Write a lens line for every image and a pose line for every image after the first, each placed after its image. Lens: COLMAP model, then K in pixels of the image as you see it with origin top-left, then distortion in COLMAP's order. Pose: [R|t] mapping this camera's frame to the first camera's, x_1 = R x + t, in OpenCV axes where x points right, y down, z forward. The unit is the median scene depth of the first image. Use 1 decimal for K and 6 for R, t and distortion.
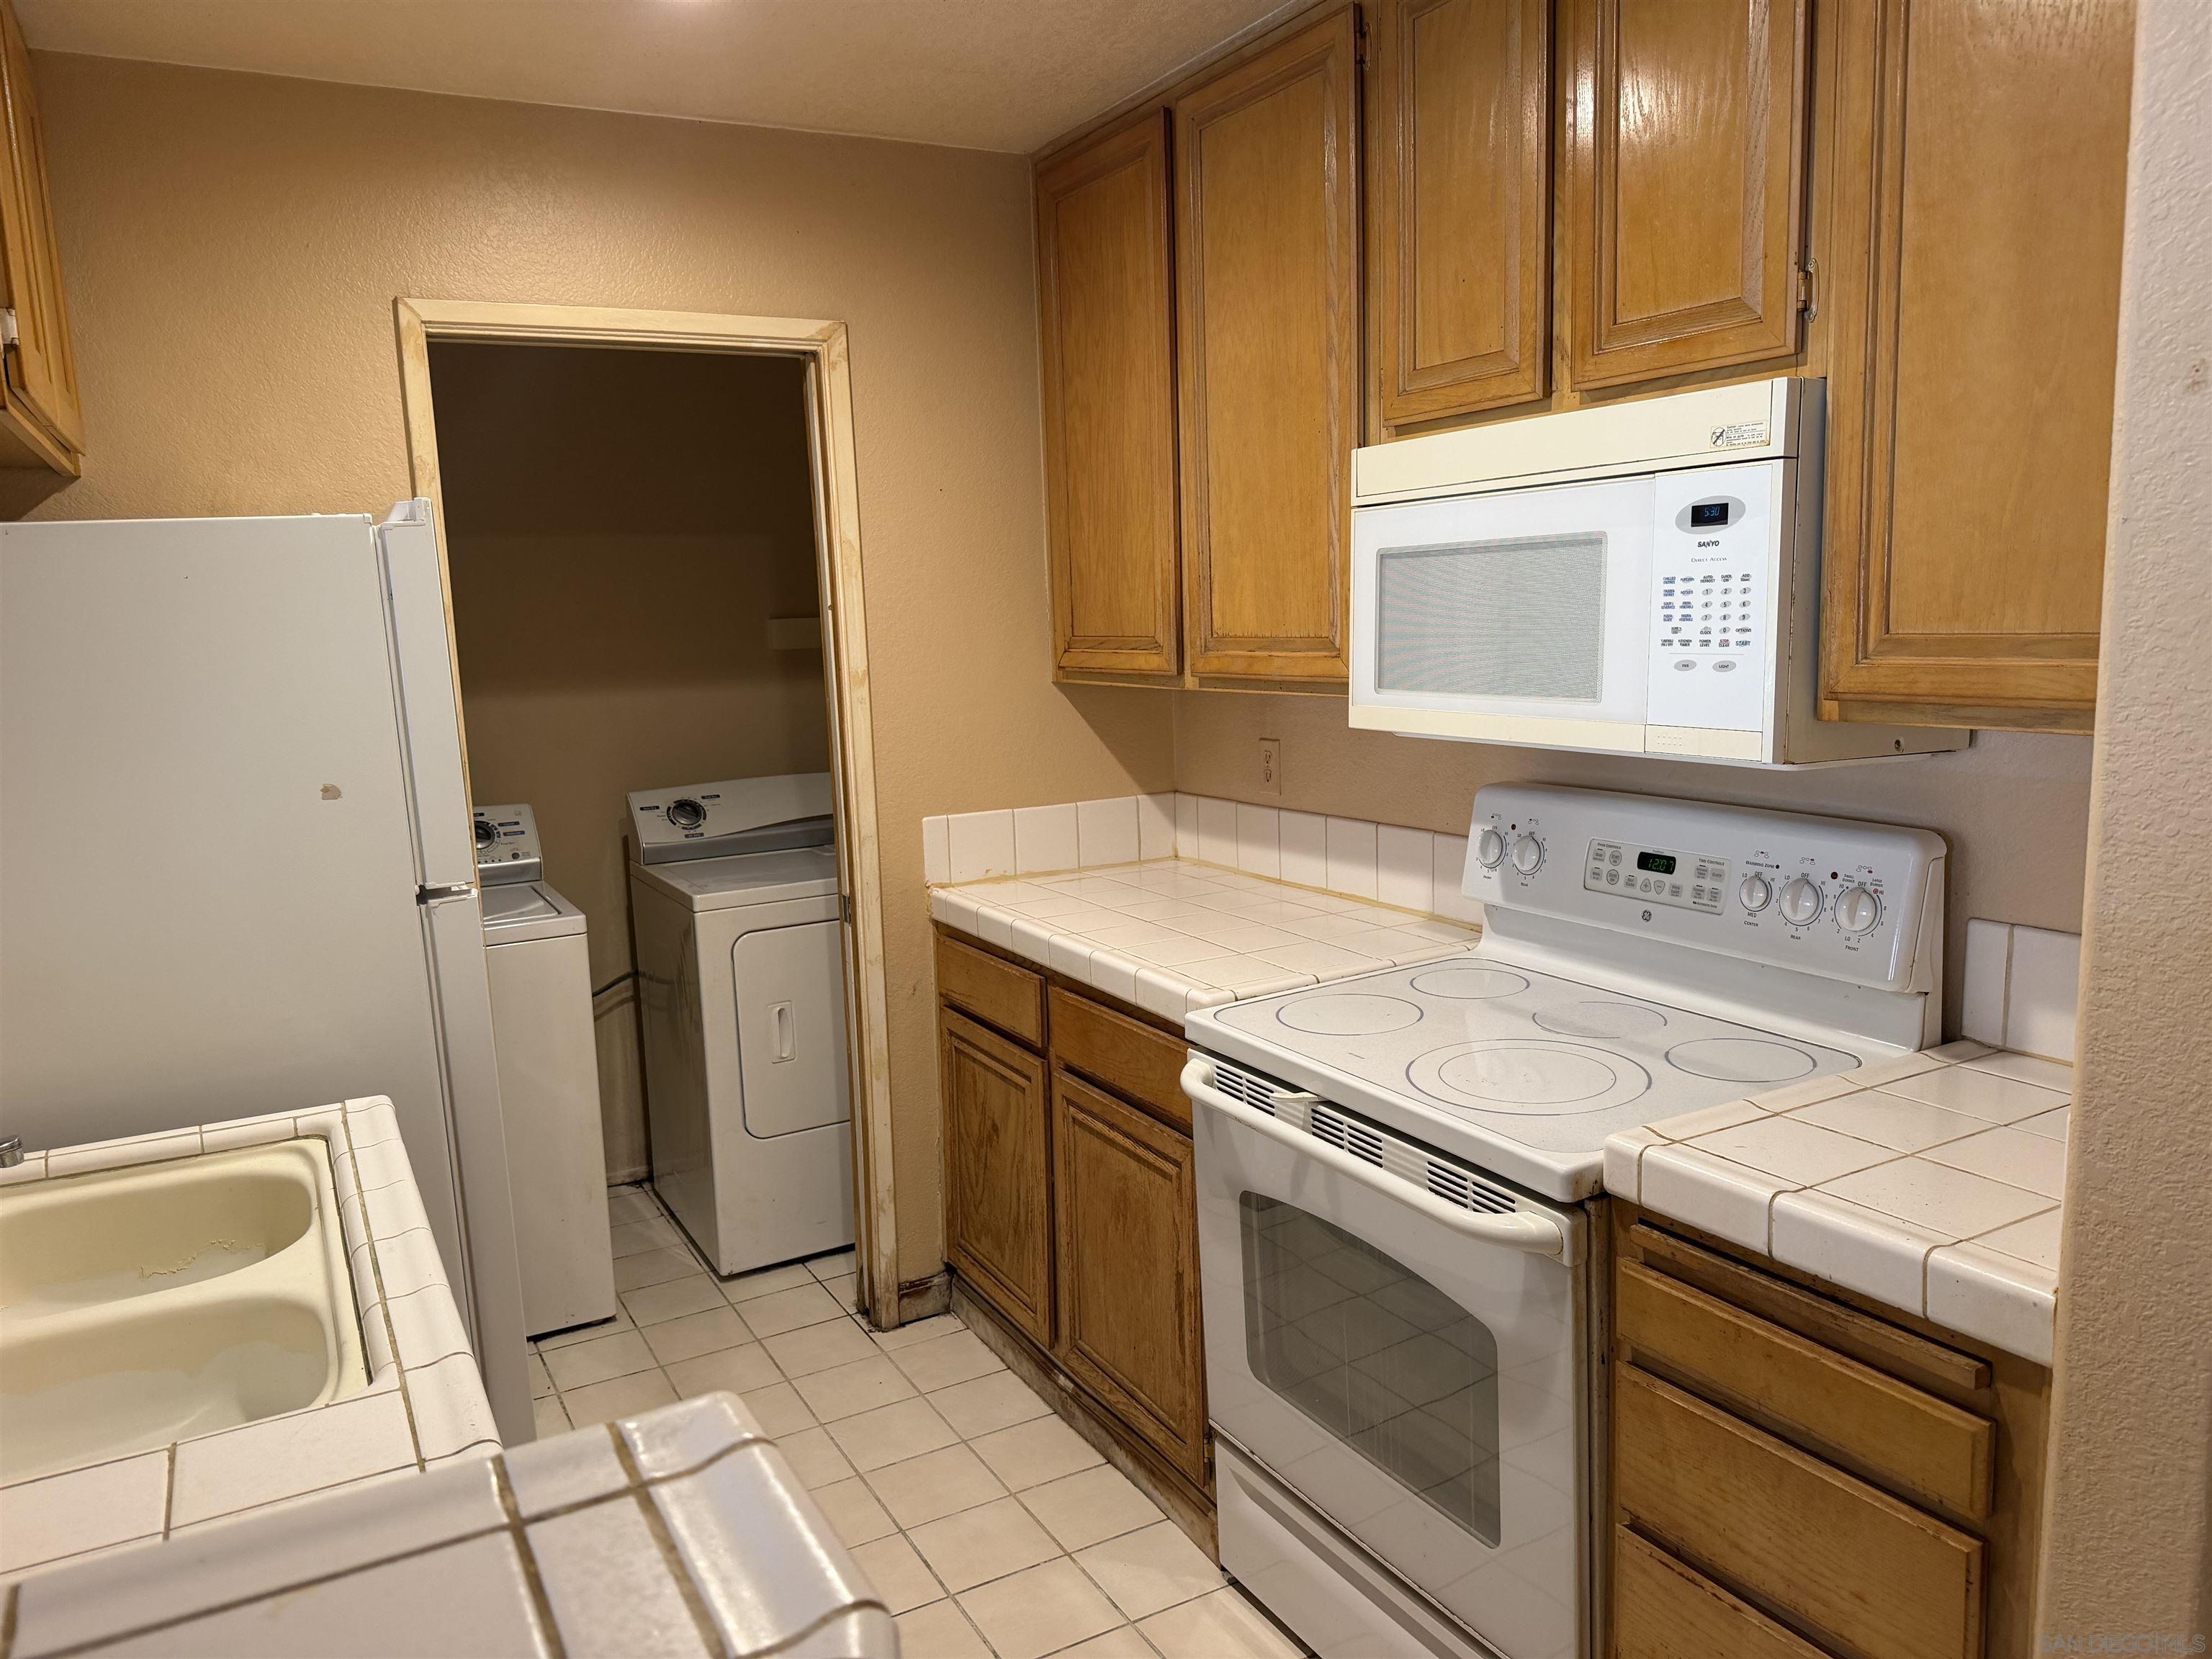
lens RADIAL K [[1546.4, 0, 1111.3], [0, 1546.4, 826.0], [0, 0, 1]] dist [0.108713, -0.152551]
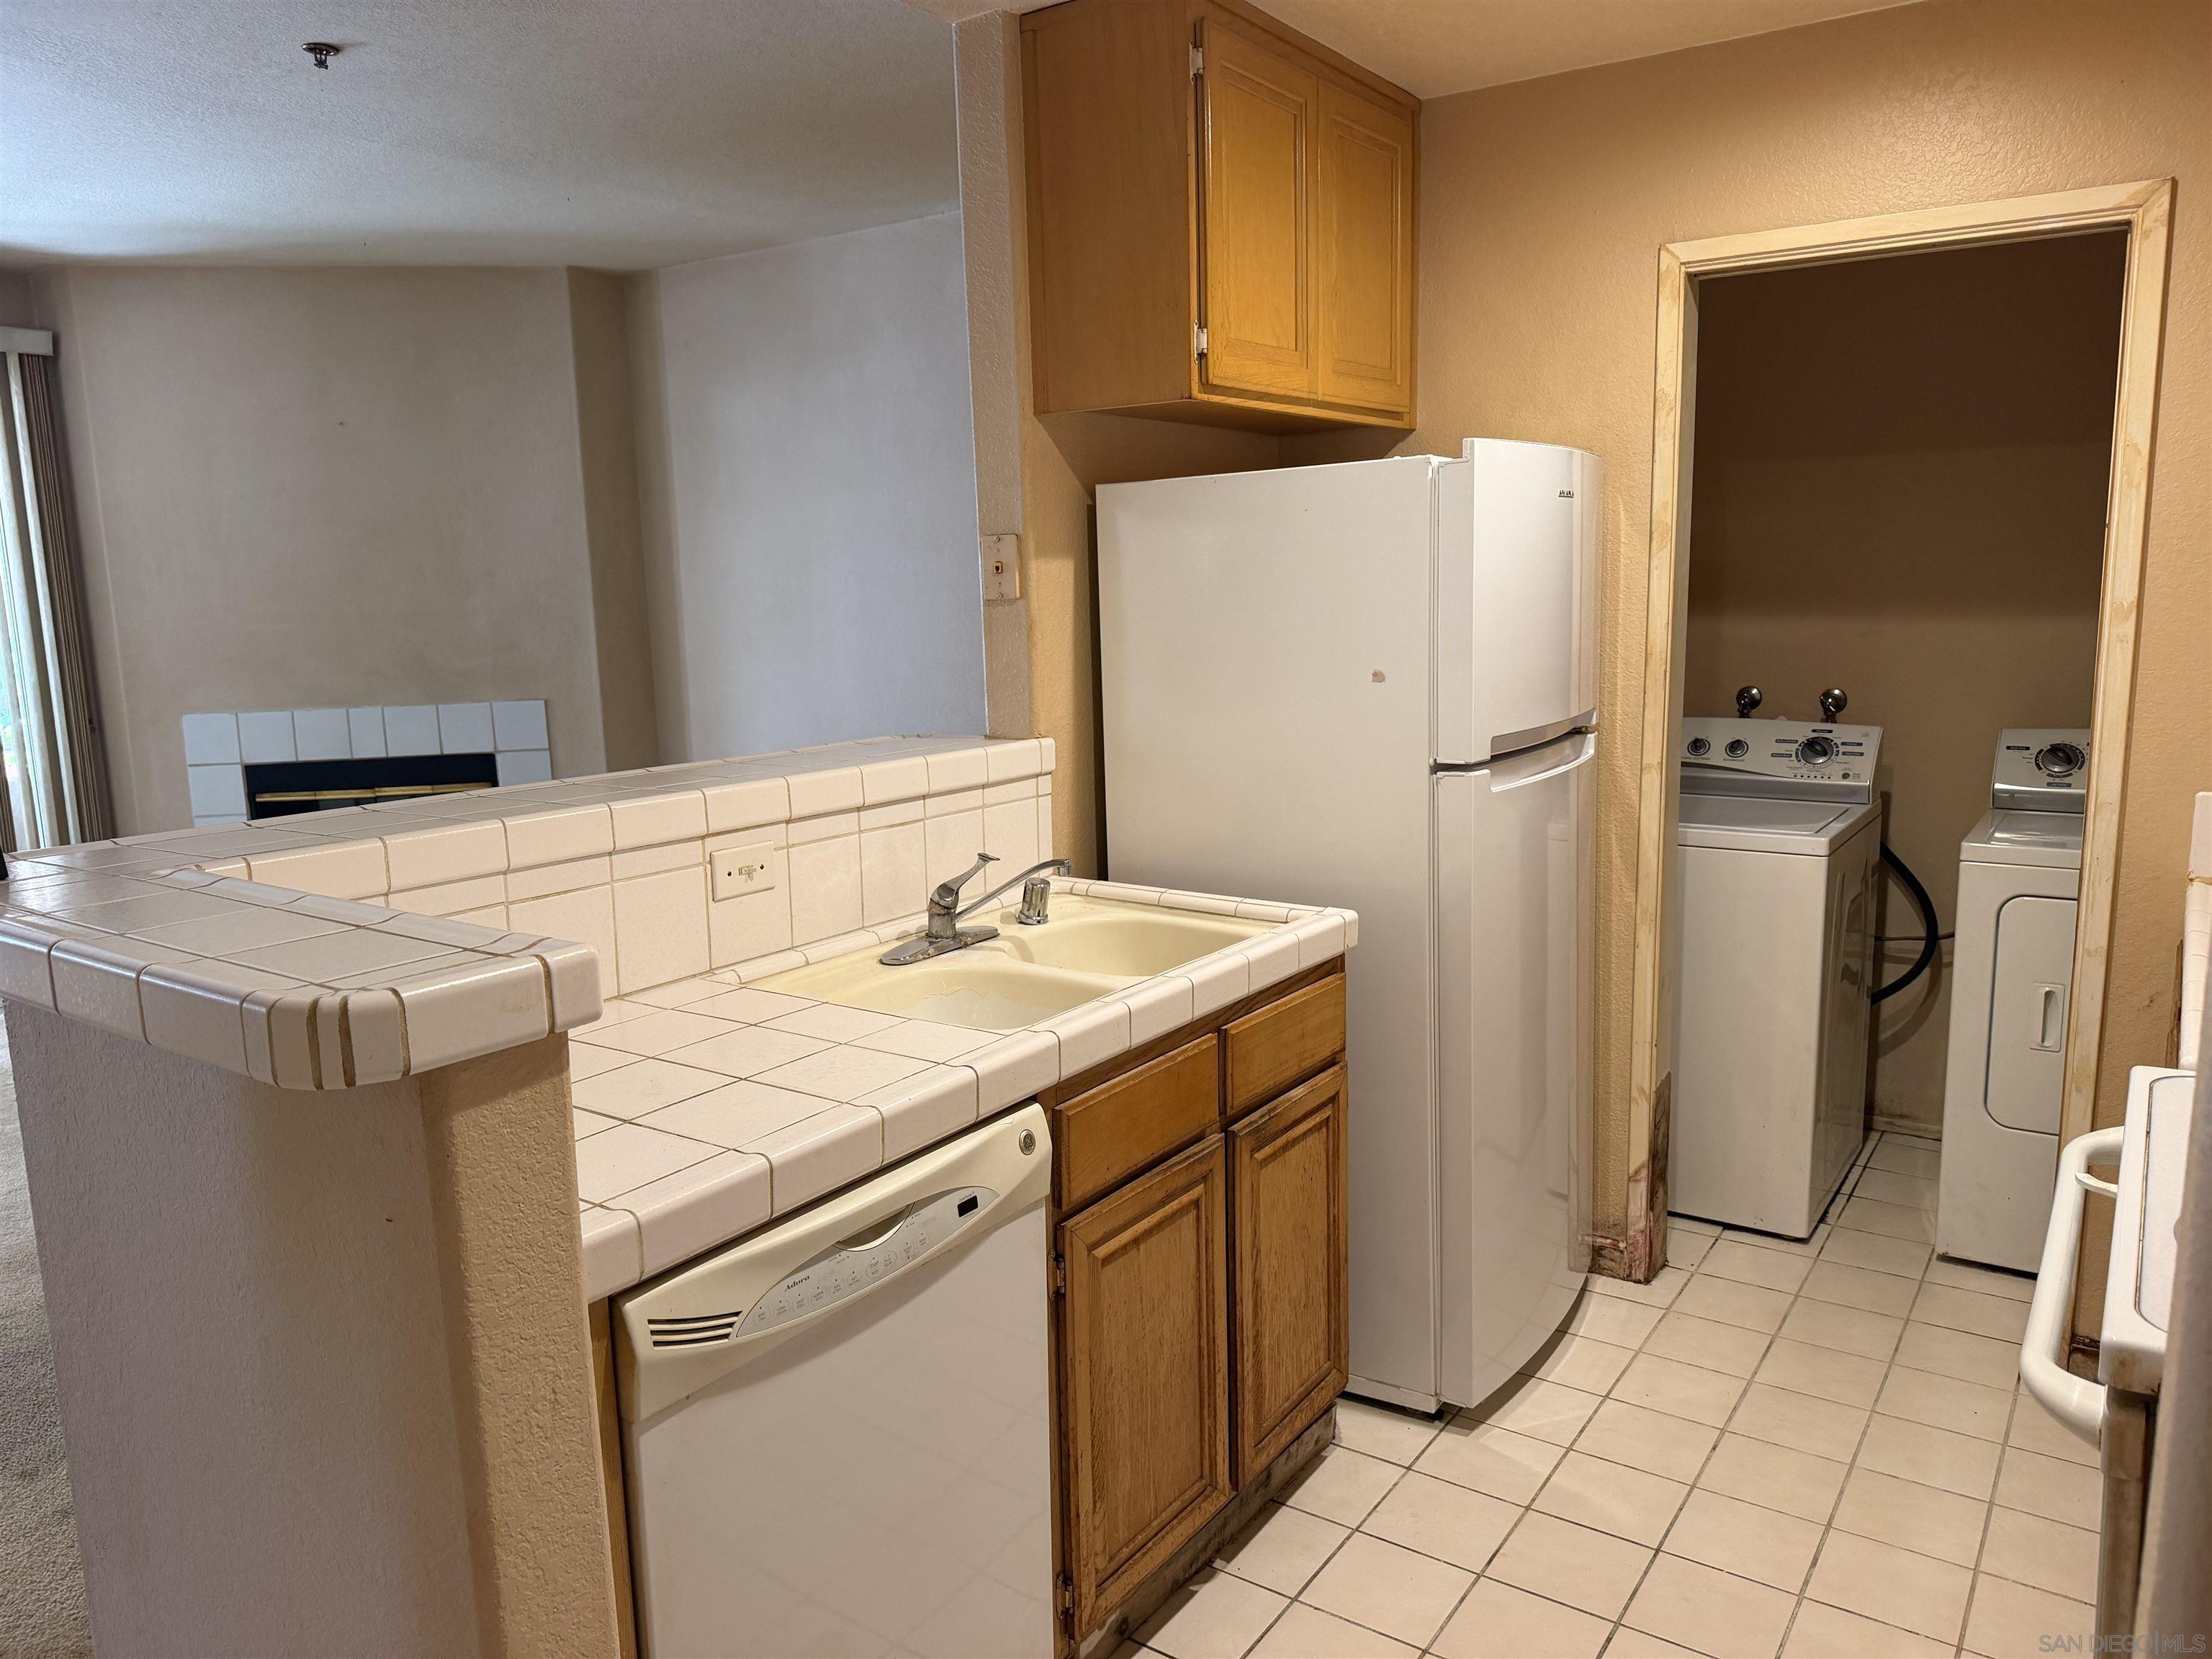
lens RADIAL K [[1583.8, 0, 1113.5], [0, 1583.8, 836.6], [0, 0, 1]] dist [0.029694, -0.051364]
pose [[0.446360, 0.173301, -0.877912, 0.481003], [-0.121835, 0.983702, 0.132239, -0.031455], [0.886521, 0.047934, 0.460199, 0.186175]]
